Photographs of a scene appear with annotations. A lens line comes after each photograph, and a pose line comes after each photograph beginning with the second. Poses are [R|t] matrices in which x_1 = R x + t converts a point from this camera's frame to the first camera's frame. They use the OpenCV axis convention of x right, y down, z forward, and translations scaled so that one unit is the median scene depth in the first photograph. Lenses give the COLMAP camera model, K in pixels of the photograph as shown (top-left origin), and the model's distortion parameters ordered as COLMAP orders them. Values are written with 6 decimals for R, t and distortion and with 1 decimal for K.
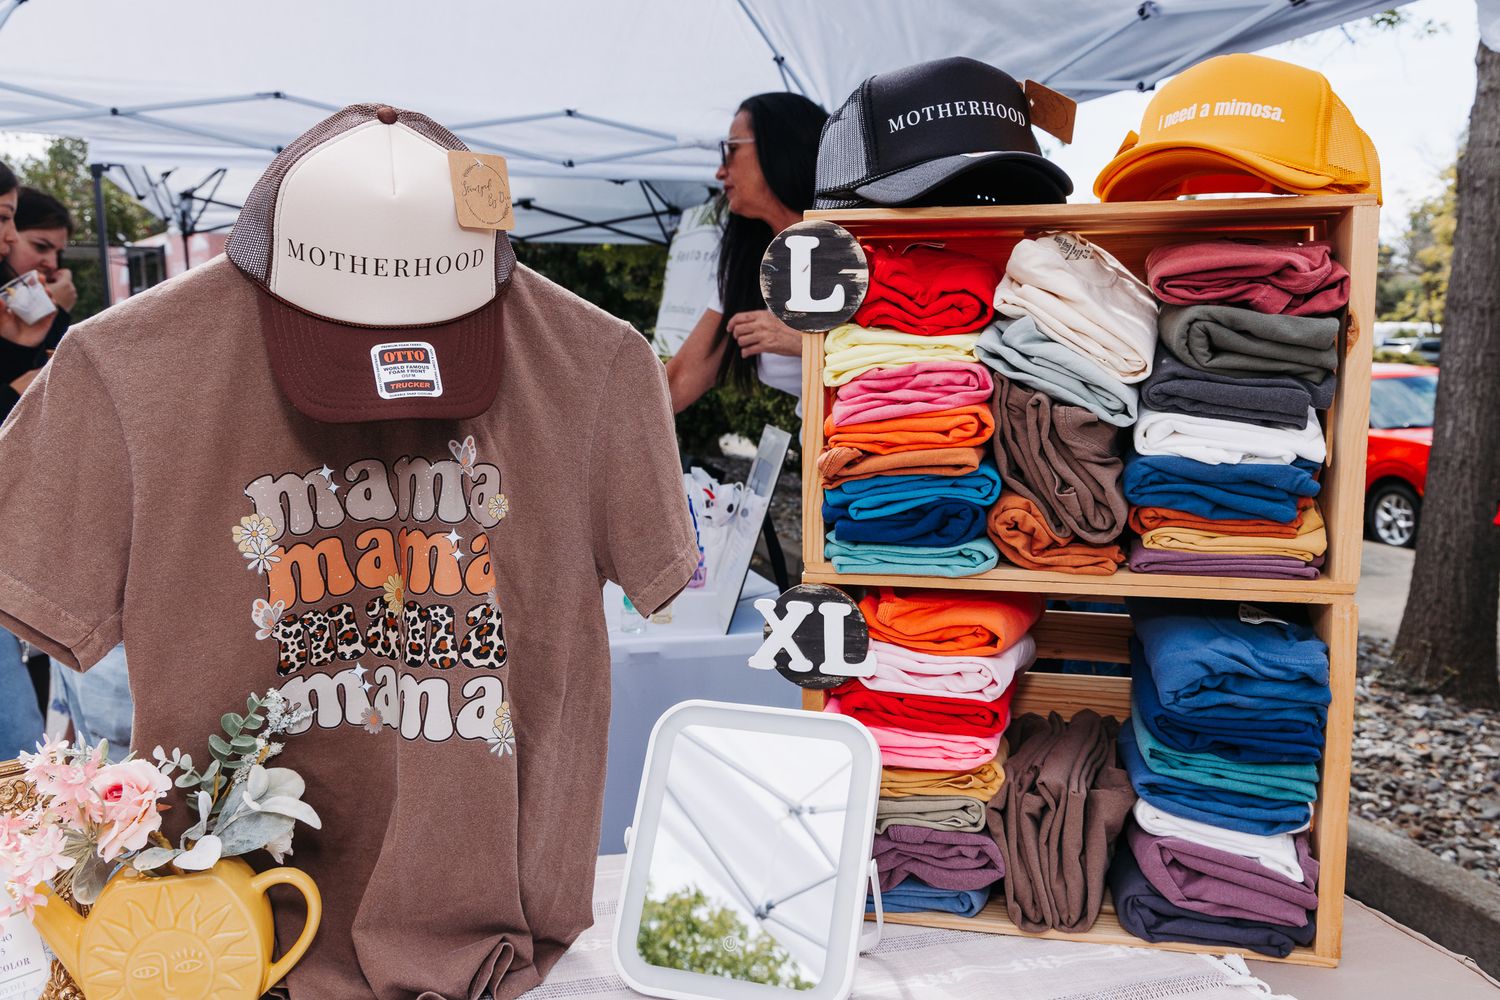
lens RADIAL K [[1297.6, 0, 756.7], [0, 1297.6, 493.1], [0, 0, 1]] dist [-0.045595, 0.026014]
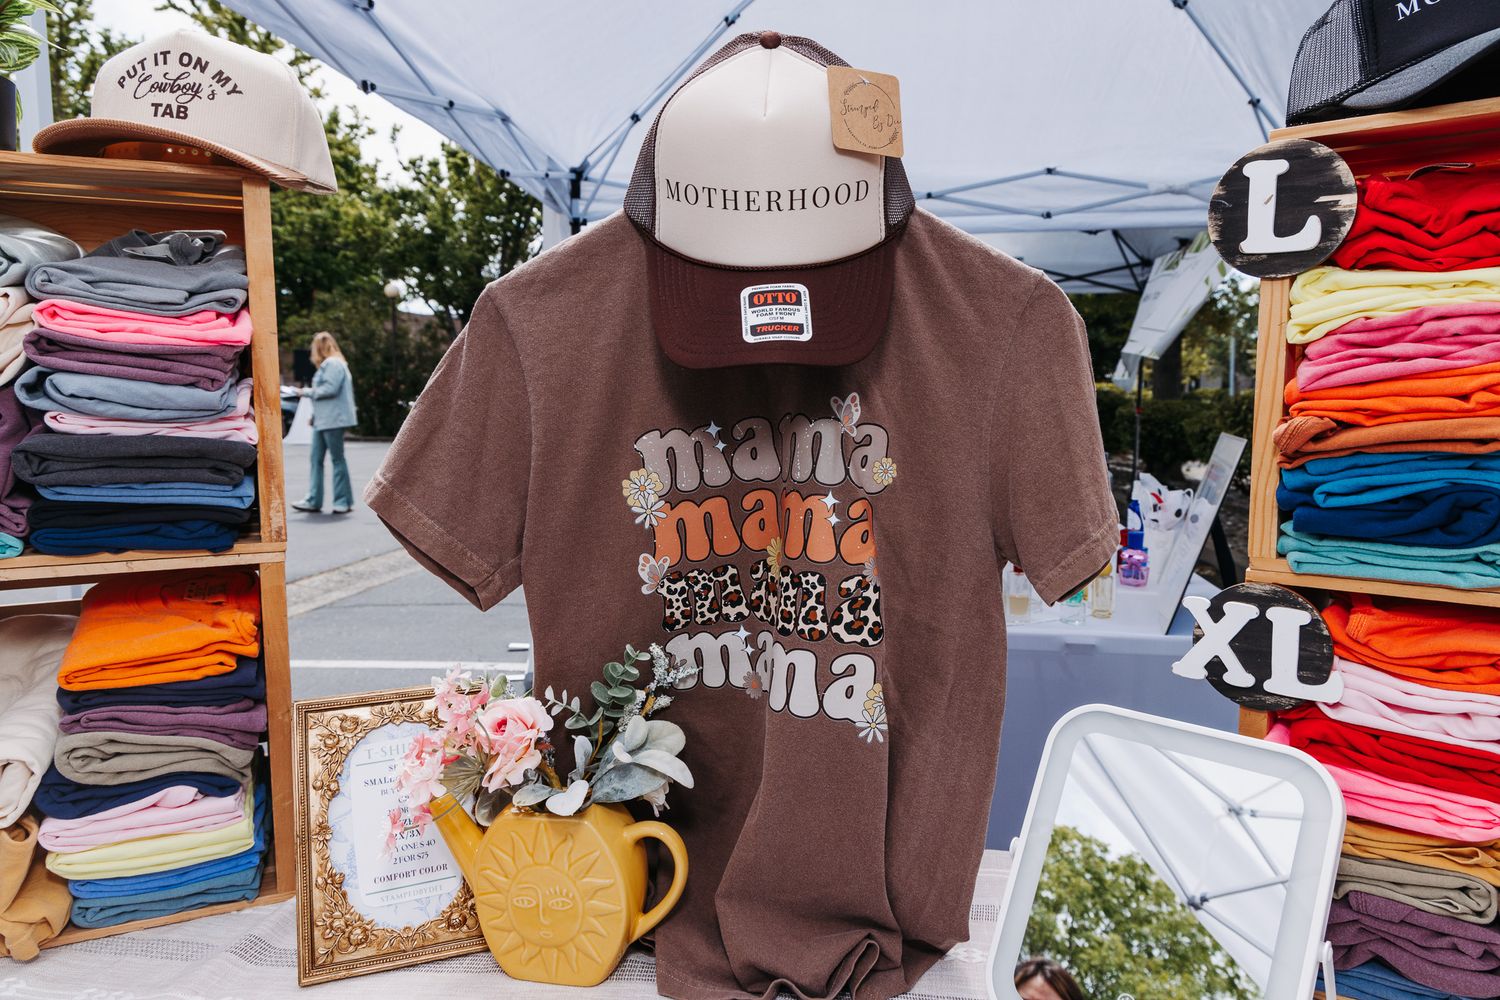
lens RADIAL K [[1018.4, 0, 738.1], [0, 1018.4, 504.8], [0, 0, 1]] dist [-0.015235, 0.008719]
pose [[0.903615, 0.045498, -0.425922, 0.017131], [-0.045496, 0.998913, 0.010184, 0.030736], [0.425923, 0.010175, 0.904702, 0.290329]]
